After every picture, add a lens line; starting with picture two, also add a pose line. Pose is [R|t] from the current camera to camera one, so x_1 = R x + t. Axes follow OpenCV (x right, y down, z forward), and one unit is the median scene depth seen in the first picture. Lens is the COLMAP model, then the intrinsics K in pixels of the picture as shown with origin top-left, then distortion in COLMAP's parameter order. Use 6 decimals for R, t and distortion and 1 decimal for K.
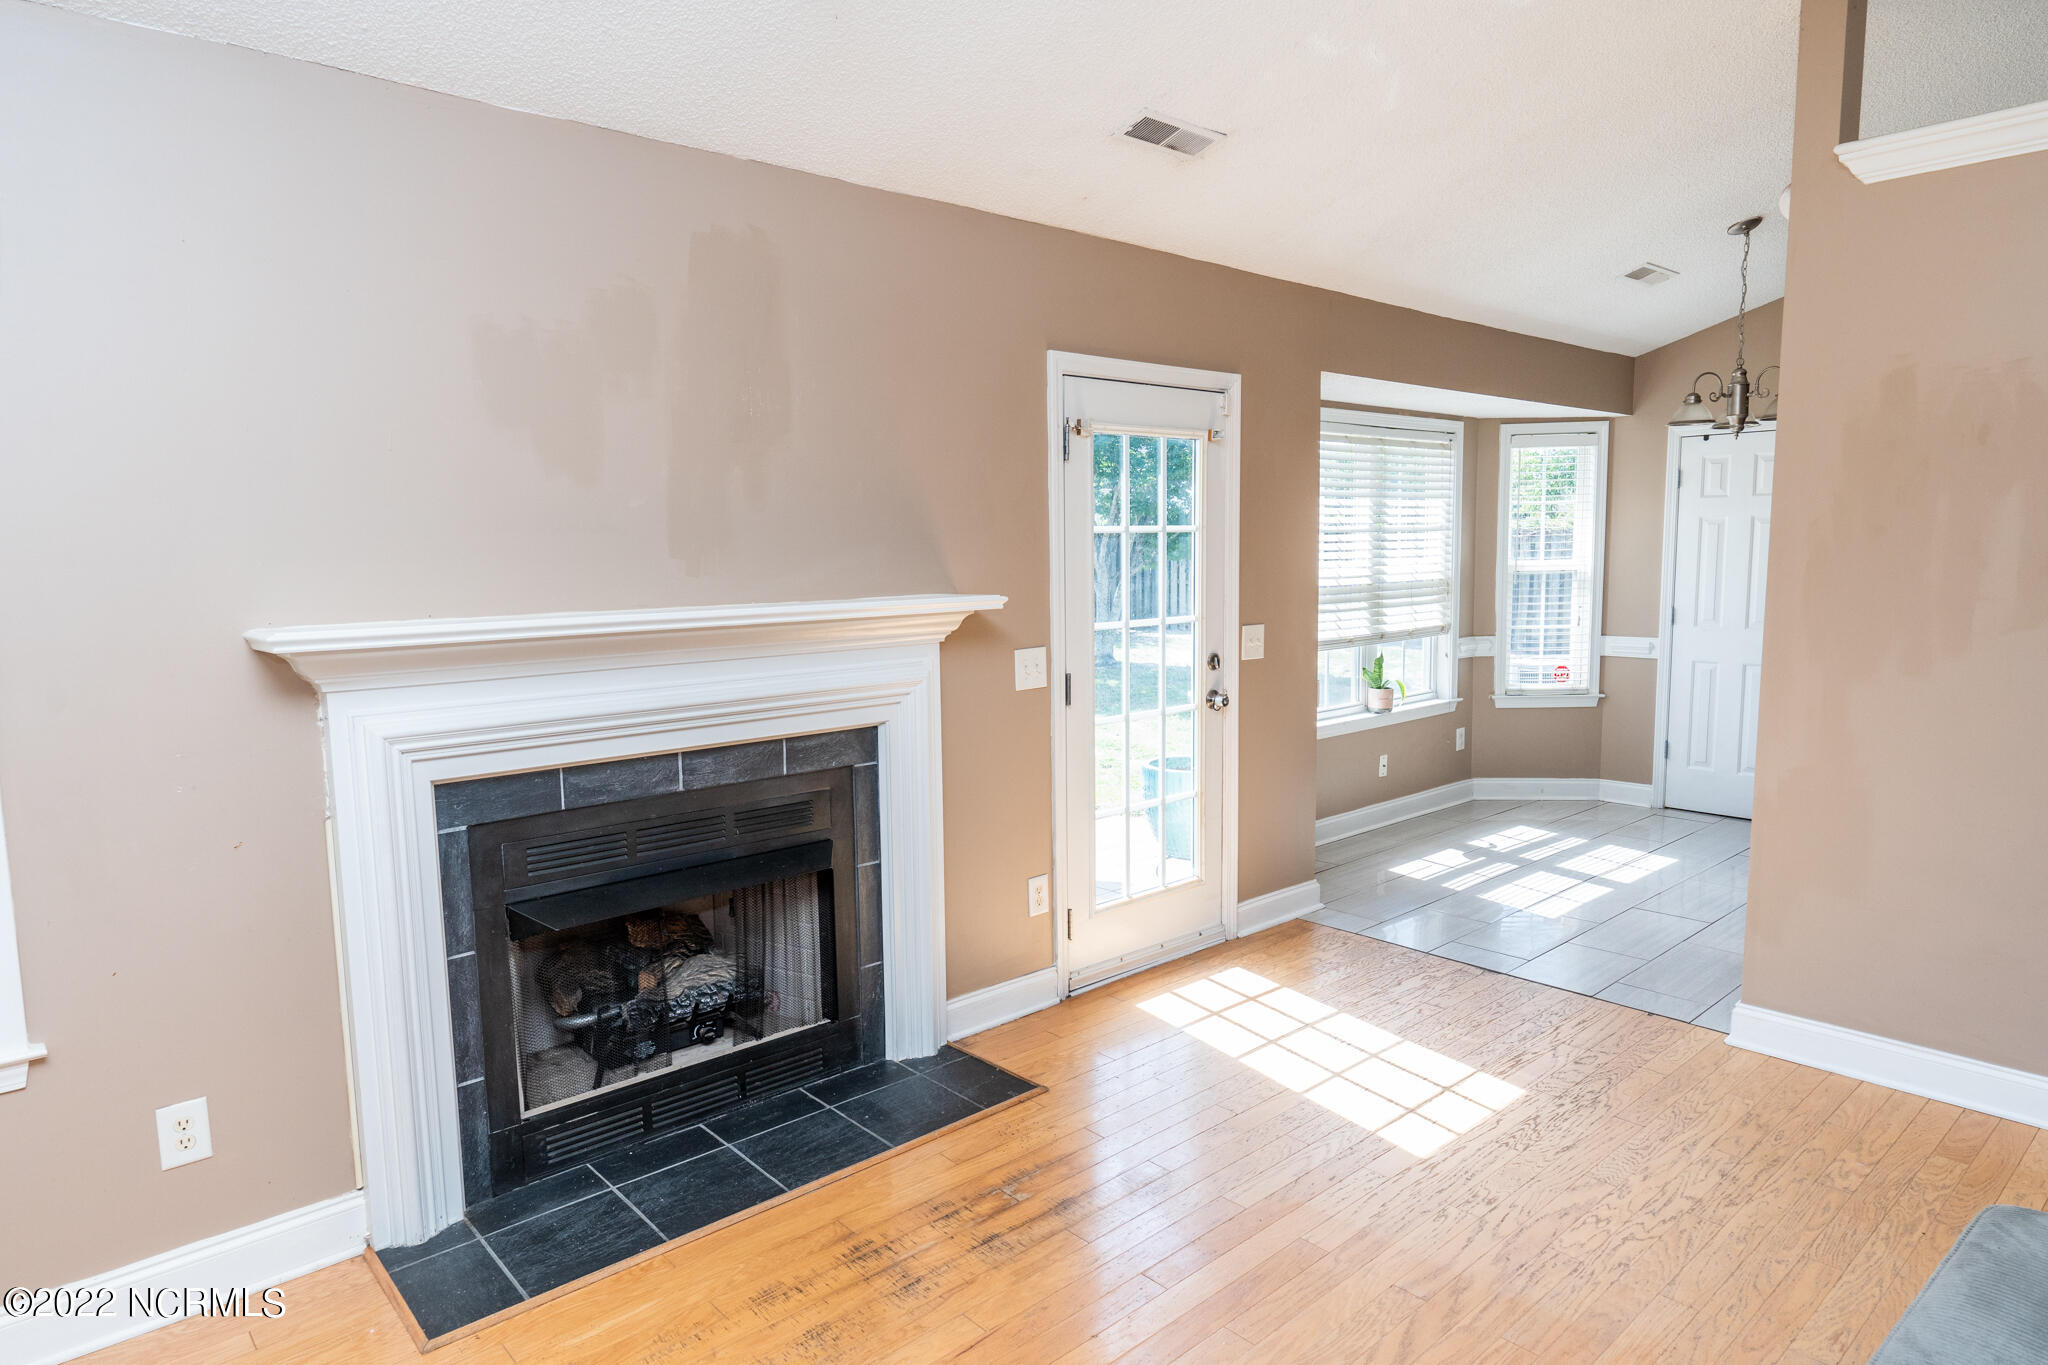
lens RADIAL K [[1209.6, 0, 1025.3], [0, 1209.6, 685.5], [0, 0, 1]] dist [0.000323, 0.000052]
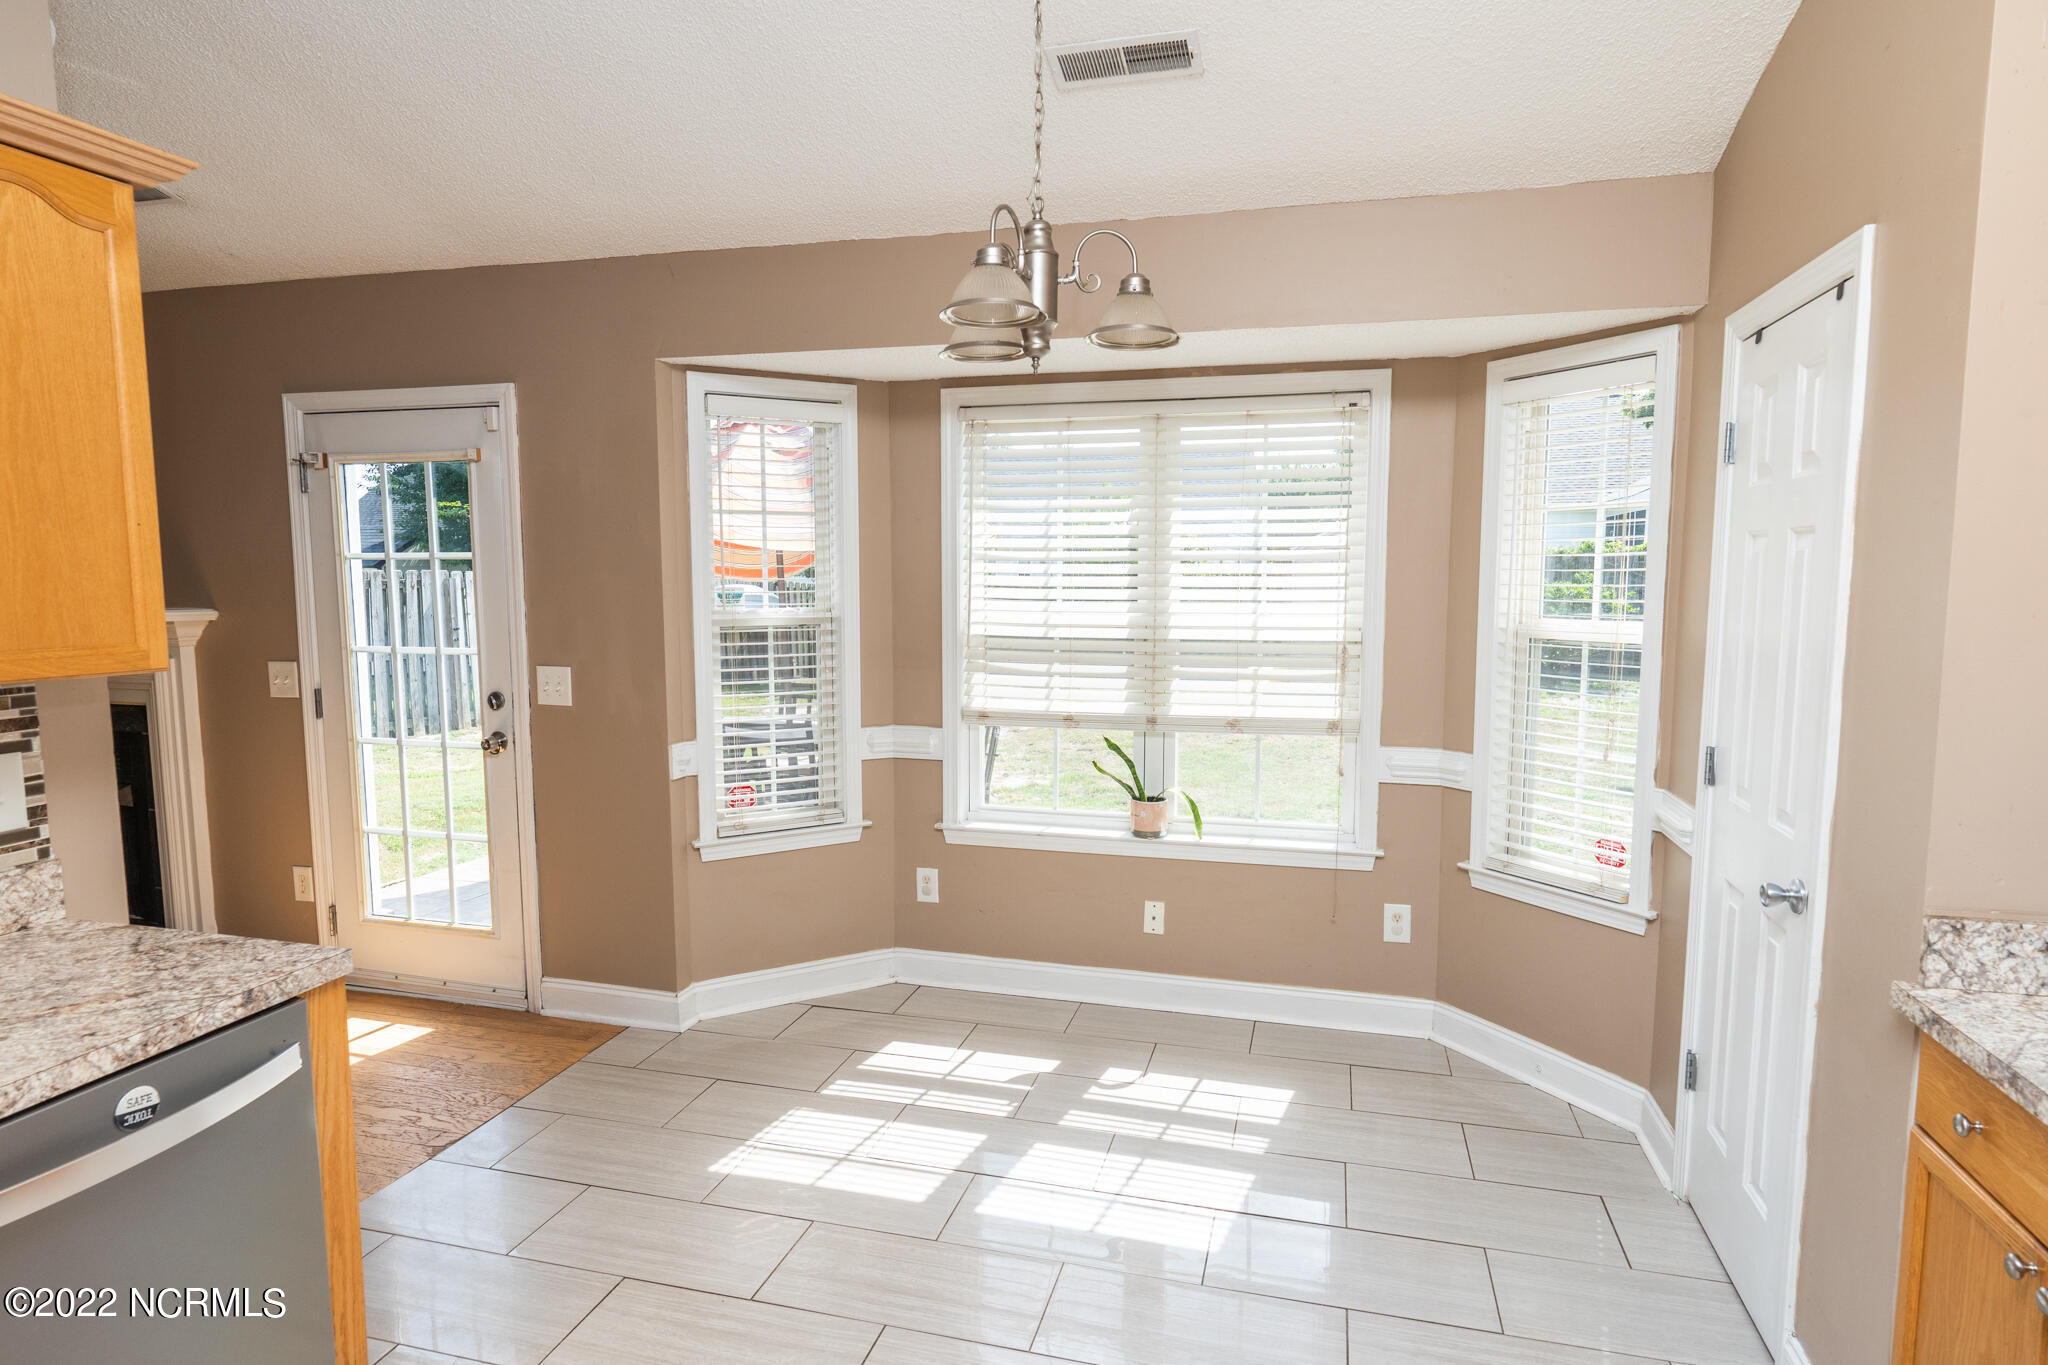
lens RADIAL K [[1117.9, 0, 1017.7], [0, 1117.9, 678.2], [0, 0, 1]] dist [-0.002851, -0.000752]
pose [[0.543032, 0.103892, -0.833260, 0.887892], [-0.106533, 0.992822, 0.054360, -0.103285], [0.832927, 0.059250, 0.550202, 0.712879]]
